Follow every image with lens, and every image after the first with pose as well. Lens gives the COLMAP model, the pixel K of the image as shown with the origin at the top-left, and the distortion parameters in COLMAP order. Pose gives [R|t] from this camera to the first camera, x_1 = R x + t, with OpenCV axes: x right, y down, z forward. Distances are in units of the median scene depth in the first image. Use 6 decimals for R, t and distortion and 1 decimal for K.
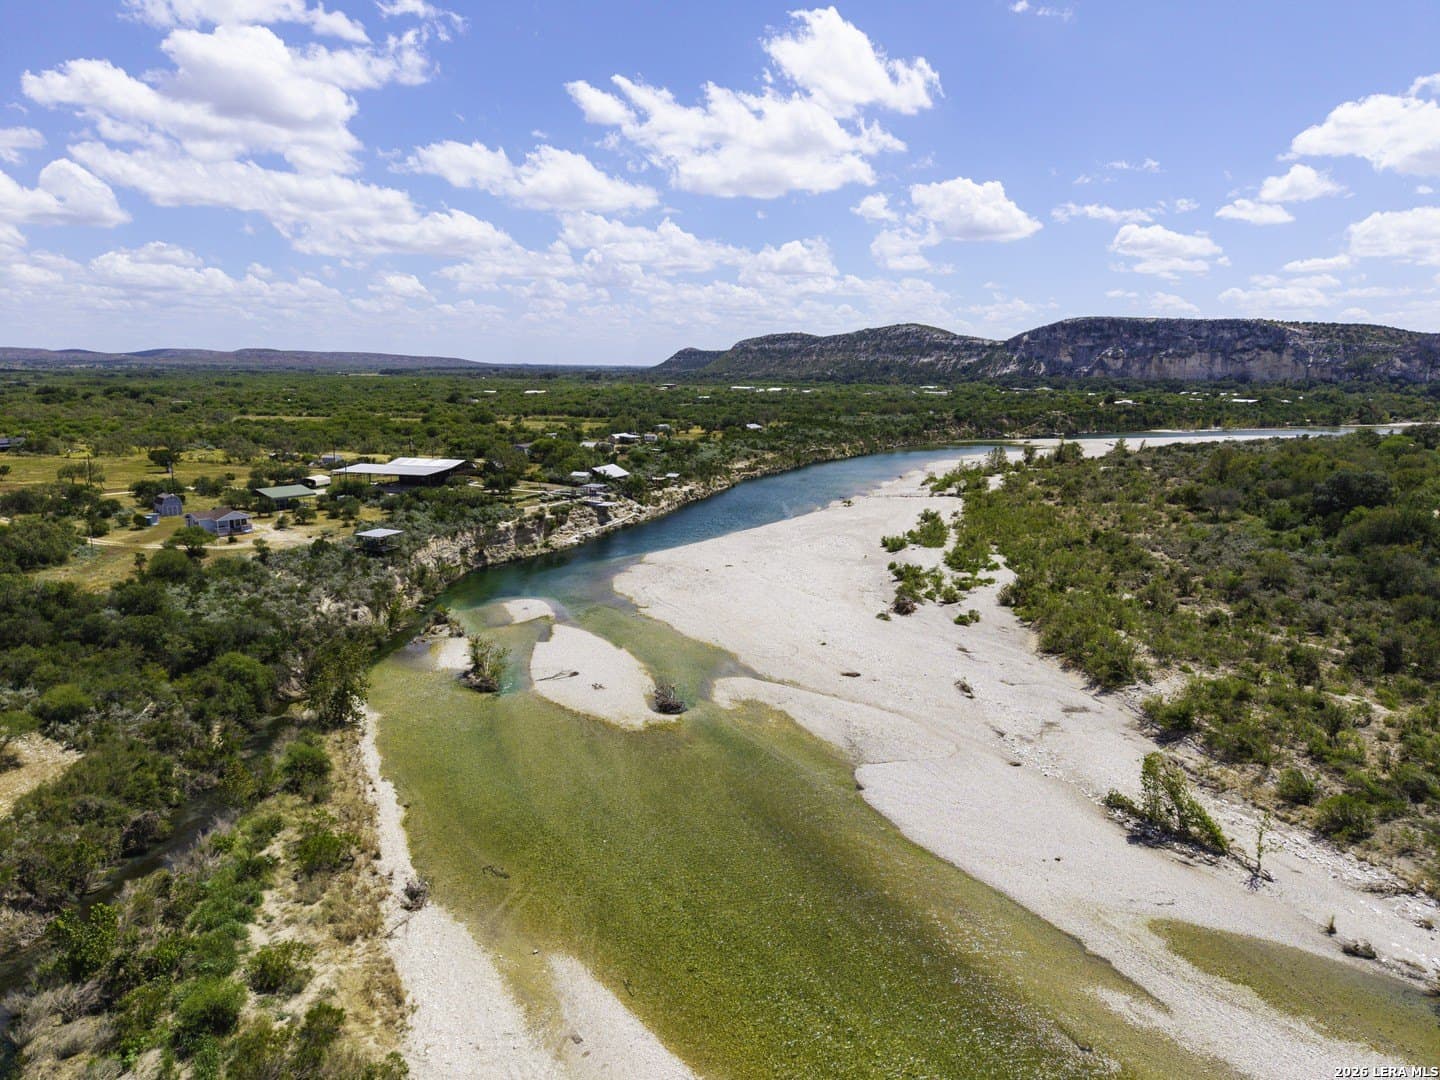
lens RADIAL K [[956.7, 0, 720.4], [0, 956.7, 543.3], [0, 0, 1]] dist [0.026029, -0.024846]
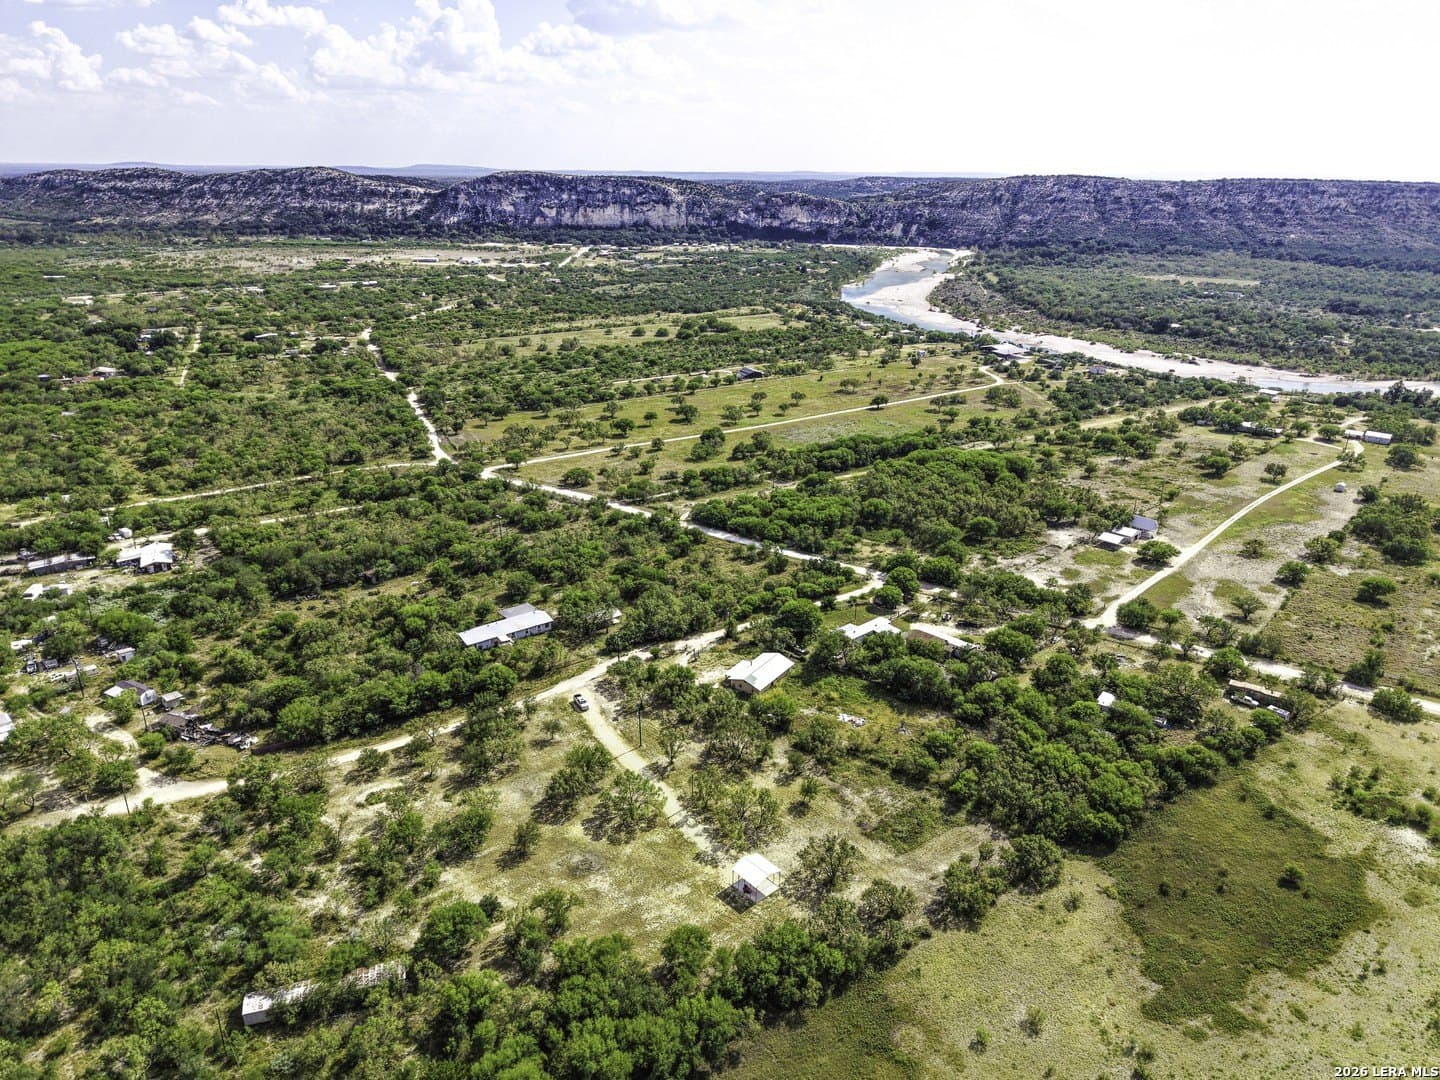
lens RADIAL K [[956.7, 0, 720.4], [0, 956.7, 538.9], [0, 0, 1]] dist [0.026029, -0.024846]
pose [[0.629289, -0.278631, 0.725507, -2.421118], [0.132069, 0.958284, 0.253475, -0.321831], [-0.765868, -0.063693, 0.639836, -0.063997]]
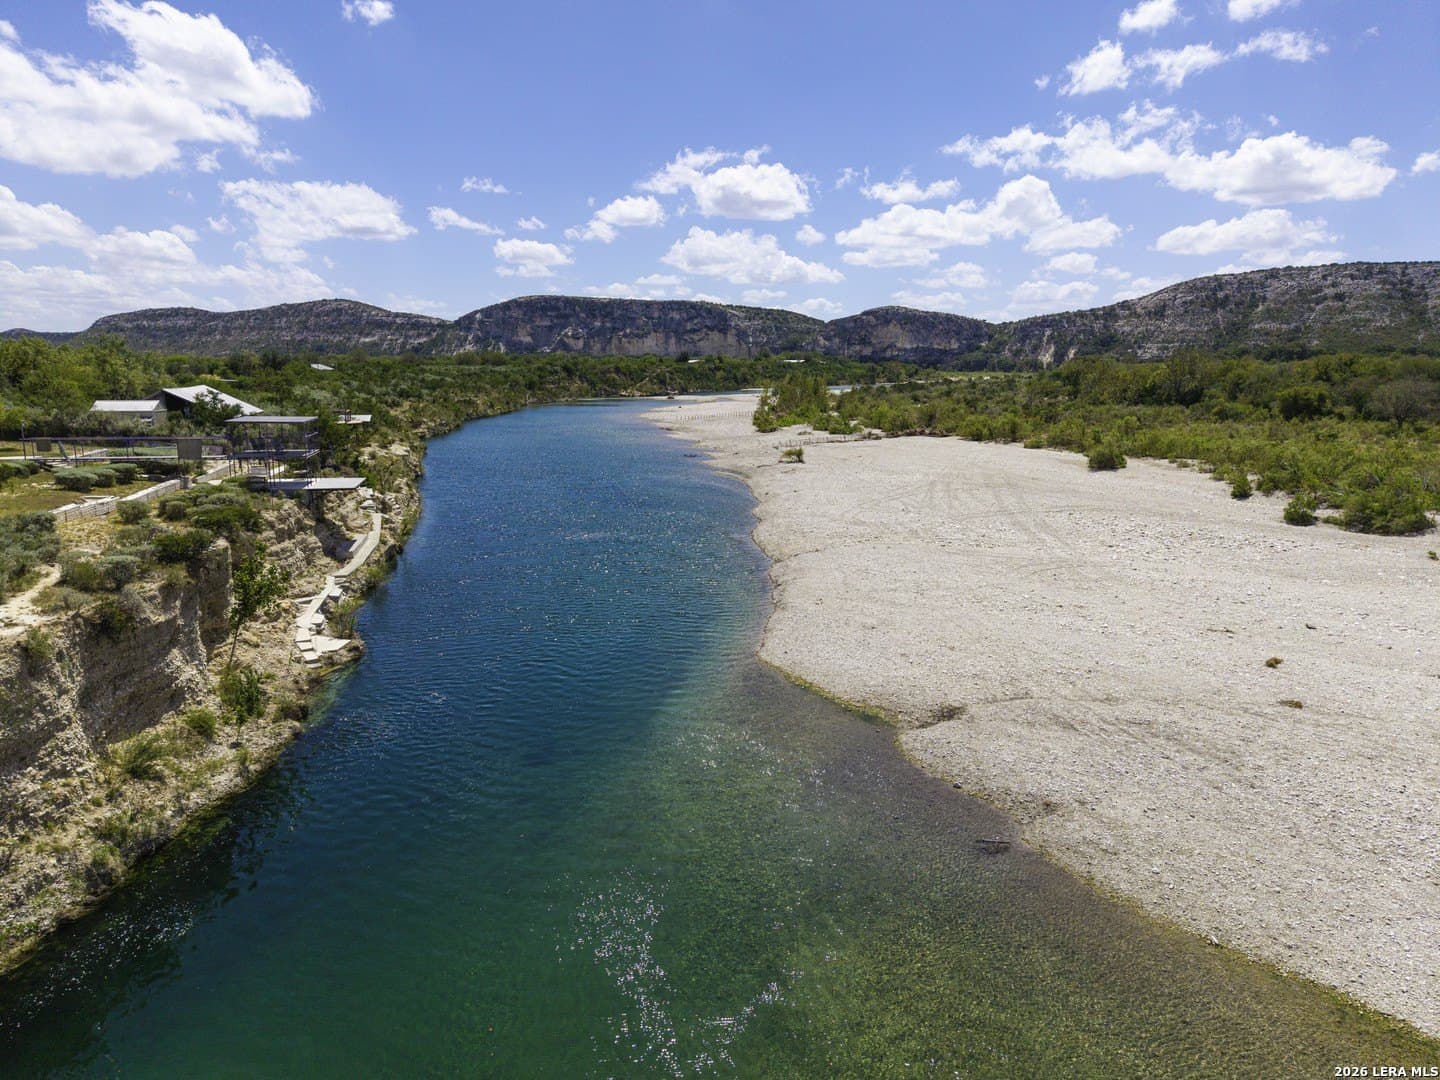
lens RADIAL K [[956.7, 0, 711.3], [0, 956.7, 538.3], [0, 0, 1]] dist [0.026029, -0.024846]
pose [[0.827775, -0.101624, 0.551780, -0.156302], [0.103436, 0.994244, 0.027942, -0.018688], [-0.551443, 0.033944, 0.833521, 0.600873]]
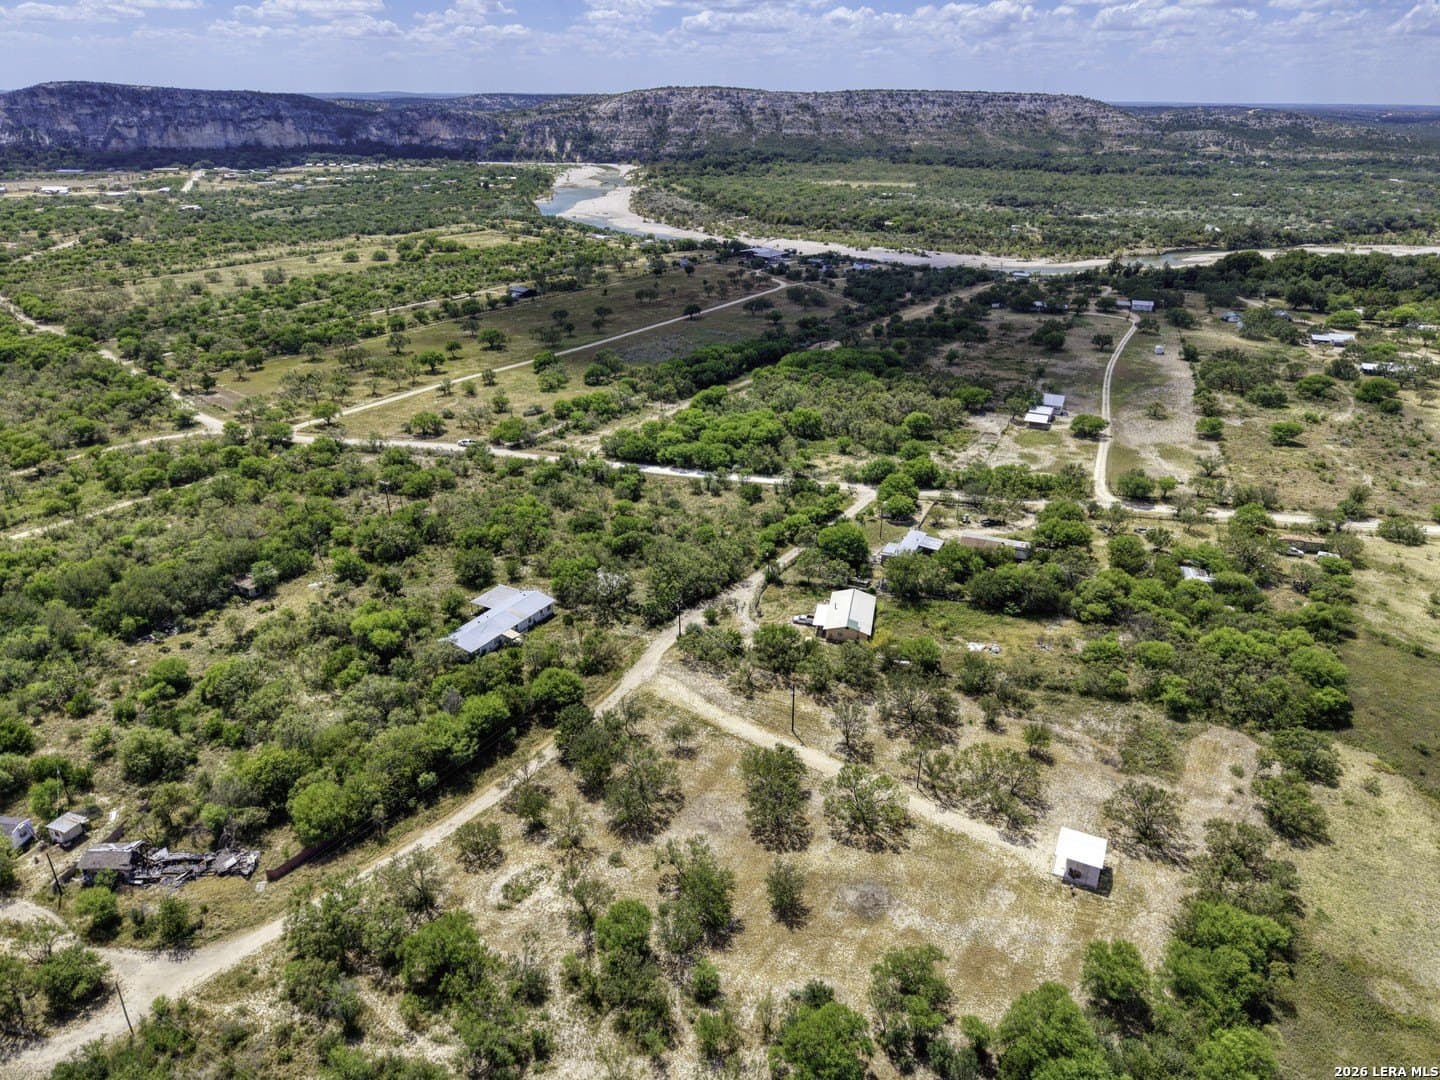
lens RADIAL K [[956.7, 0, 721.6], [0, 956.7, 538.2], [0, 0, 1]] dist [0.026029, -0.024846]
pose [[0.292474, -0.404161, 0.866667, -2.439503], [0.164537, 0.914049, 0.370731, -0.321255], [-0.942012, 0.034170, 0.333836, 0.257599]]
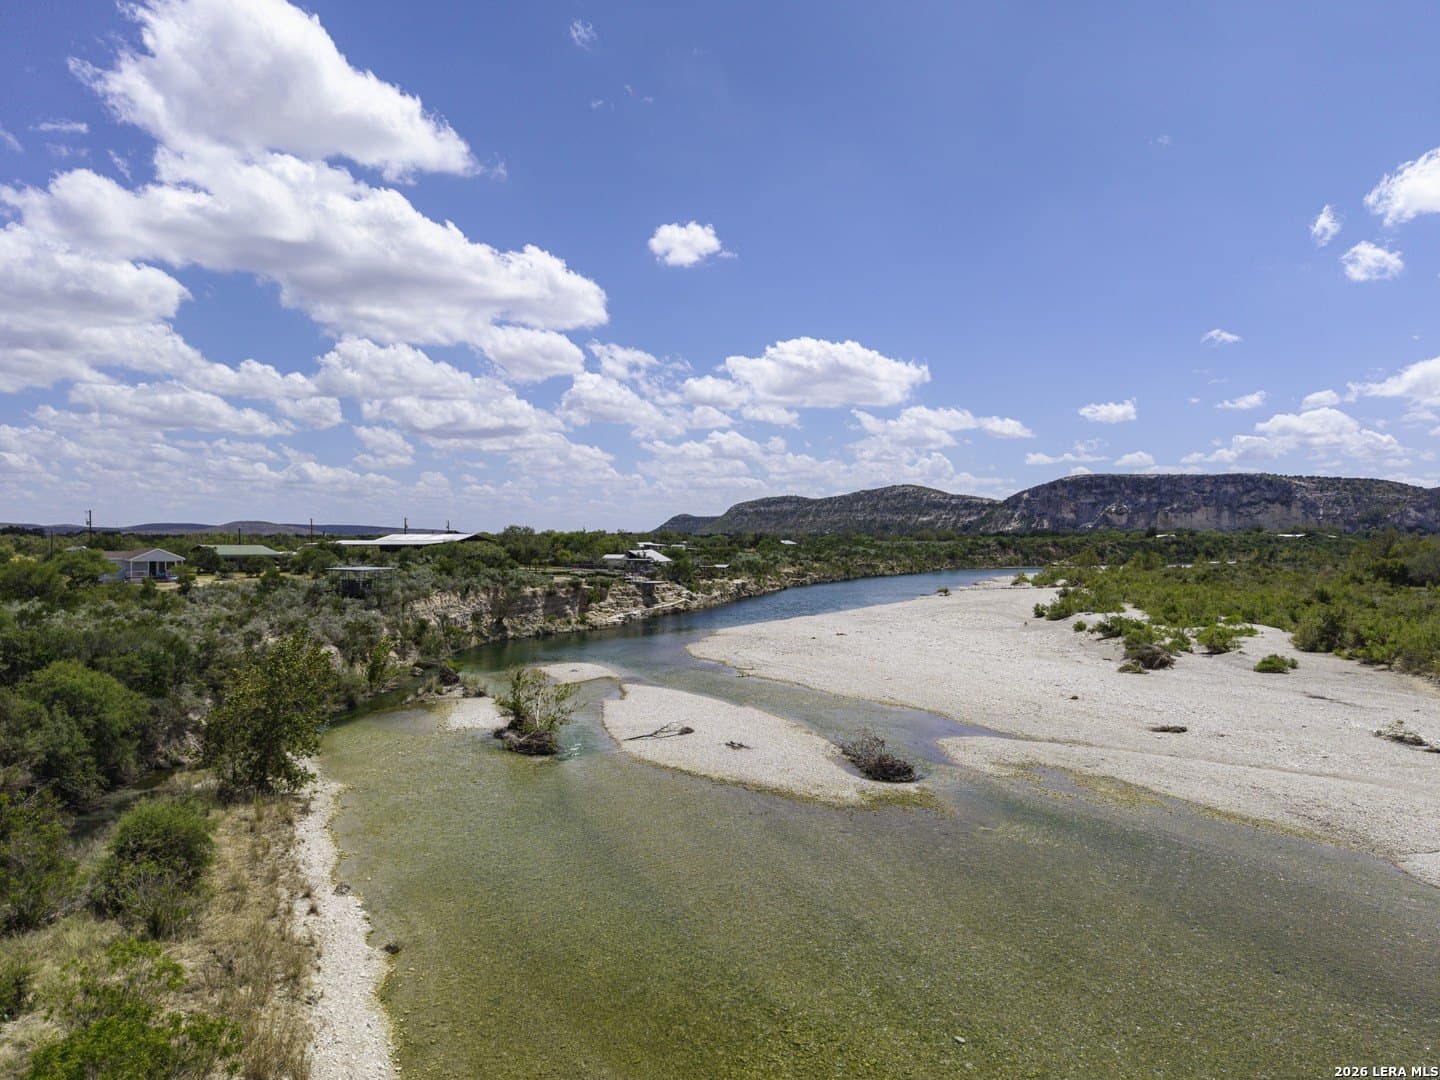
lens RADIAL K [[956.7, 0, 718.5], [0, 956.7, 543.2], [0, 0, 1]] dist [0.026029, -0.024846]
pose [[0.999922, -0.004043, 0.011805, -0.063400], [0.006095, 0.983766, -0.179354, 0.058352], [-0.010888, 0.179412, 0.983714, 0.186925]]
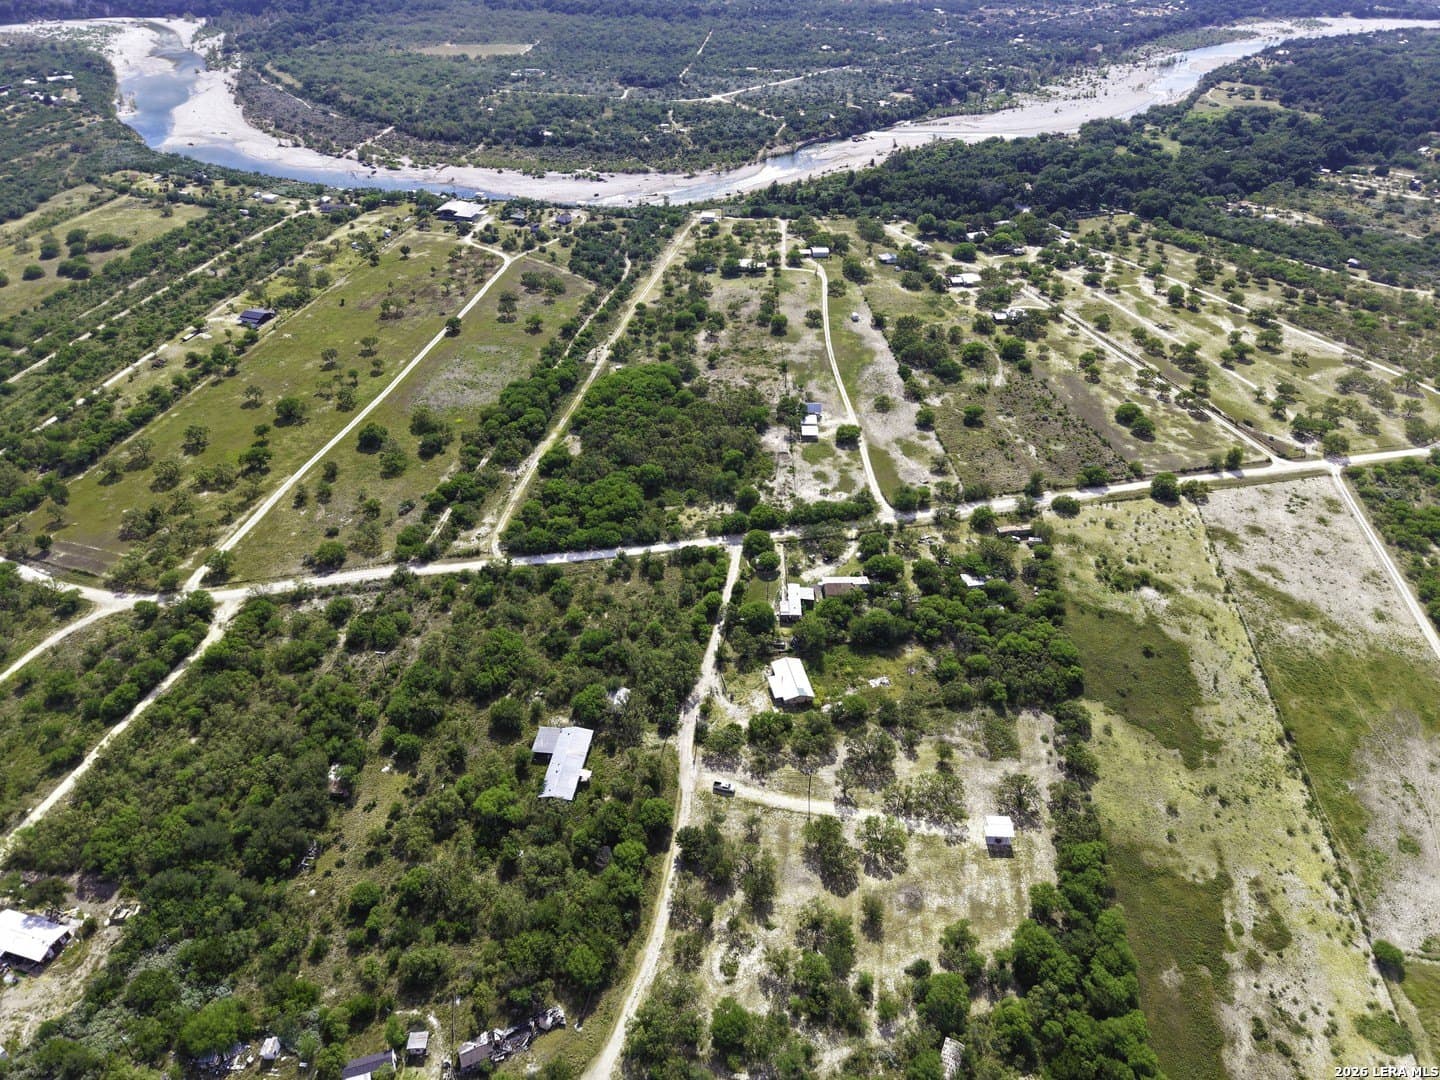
lens RADIAL K [[956.7, 0, 718.3], [0, 956.7, 542.5], [0, 0, 1]] dist [0.026029, -0.024846]
pose [[-0.120139, -0.589836, 0.798536, -2.535250], [0.164117, 0.781495, 0.601940, -0.701046], [-0.979098, 0.203370, 0.002914, 0.429596]]
